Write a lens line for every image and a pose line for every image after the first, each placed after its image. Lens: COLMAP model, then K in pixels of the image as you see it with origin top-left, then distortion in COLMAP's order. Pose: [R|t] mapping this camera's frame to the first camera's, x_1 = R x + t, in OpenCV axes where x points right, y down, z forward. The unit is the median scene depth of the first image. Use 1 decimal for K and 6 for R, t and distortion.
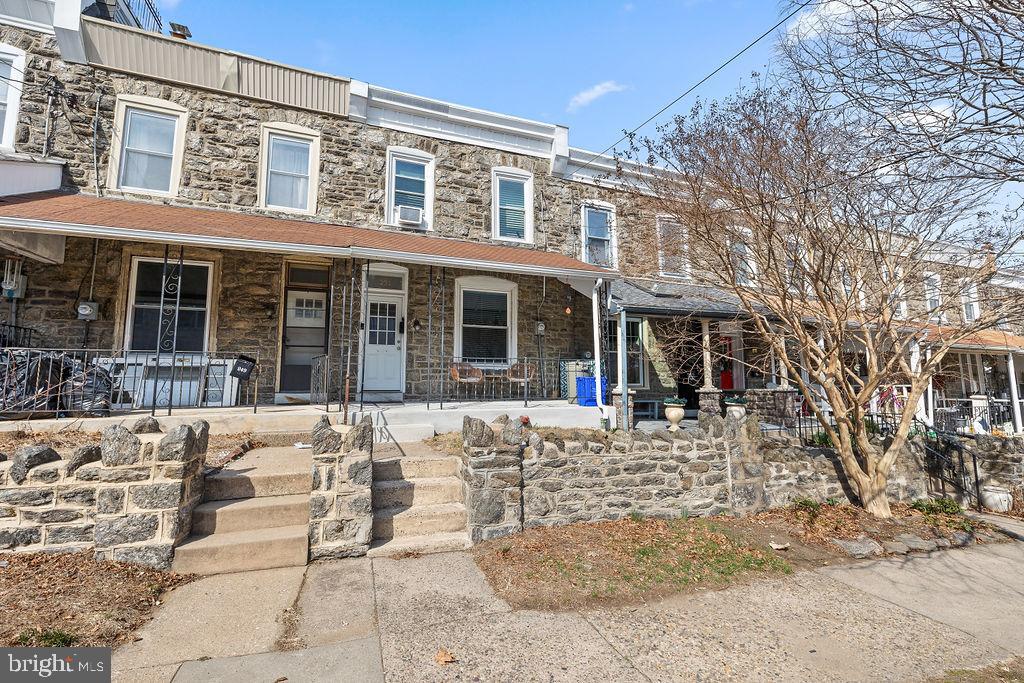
lens RADIAL K [[442.1, 0, 511.1], [0, 442.1, 343.1], [0, 0, 1]] dist [0.002000, -0.000294]
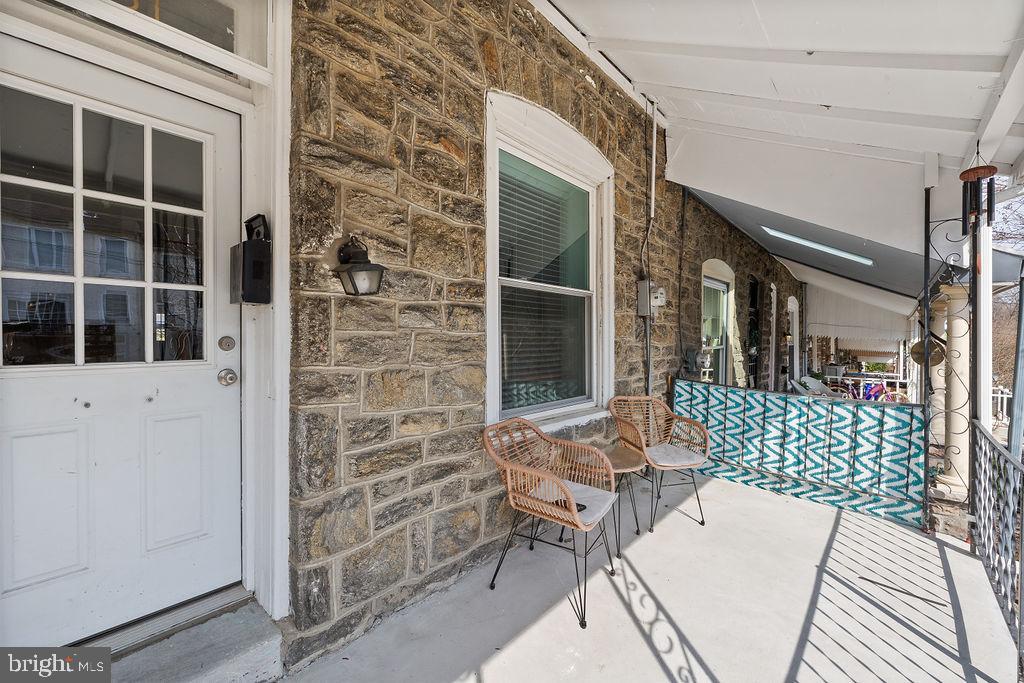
lens RADIAL K [[442.1, 0, 513.9], [0, 442.1, 342.5], [0, 0, 1]] dist [0.002000, -0.000294]
pose [[0.875340, 0.006652, 0.483462, -0.238191], [-0.066103, 0.992163, 0.106033, -0.032056], [-0.478968, -0.124773, 0.868920, 0.772254]]
